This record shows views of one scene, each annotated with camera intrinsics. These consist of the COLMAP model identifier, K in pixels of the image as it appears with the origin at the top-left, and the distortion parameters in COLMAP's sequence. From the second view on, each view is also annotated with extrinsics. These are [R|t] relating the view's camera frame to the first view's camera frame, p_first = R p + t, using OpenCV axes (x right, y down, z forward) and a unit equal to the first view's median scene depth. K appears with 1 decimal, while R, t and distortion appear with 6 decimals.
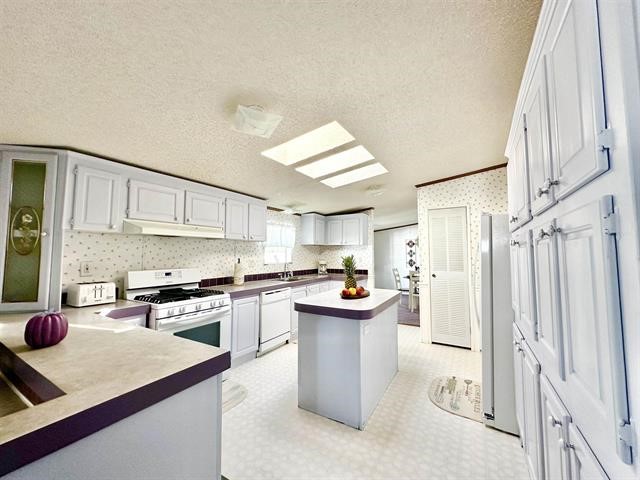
lens RADIAL K [[254.2, 0, 320.0], [0, 254.2, 240.0], [0, 0, 1]] dist [0.000164, -0.000042]
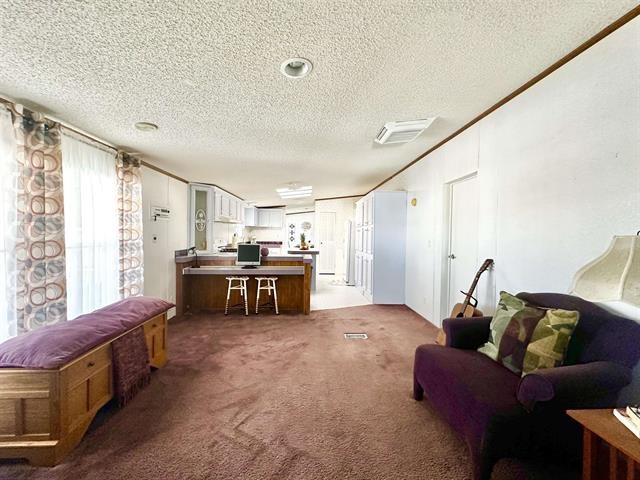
lens RADIAL K [[254.2, 0, 320.0], [0, 254.2, 240.0], [0, 0, 1]] dist [0.000164, -0.000042]
pose [[0.825963, -0.025029, 0.563169, -0.595892], [-0.015281, 0.997653, 0.066750, -0.010653], [-0.563517, -0.063738, 0.823642, -0.590808]]
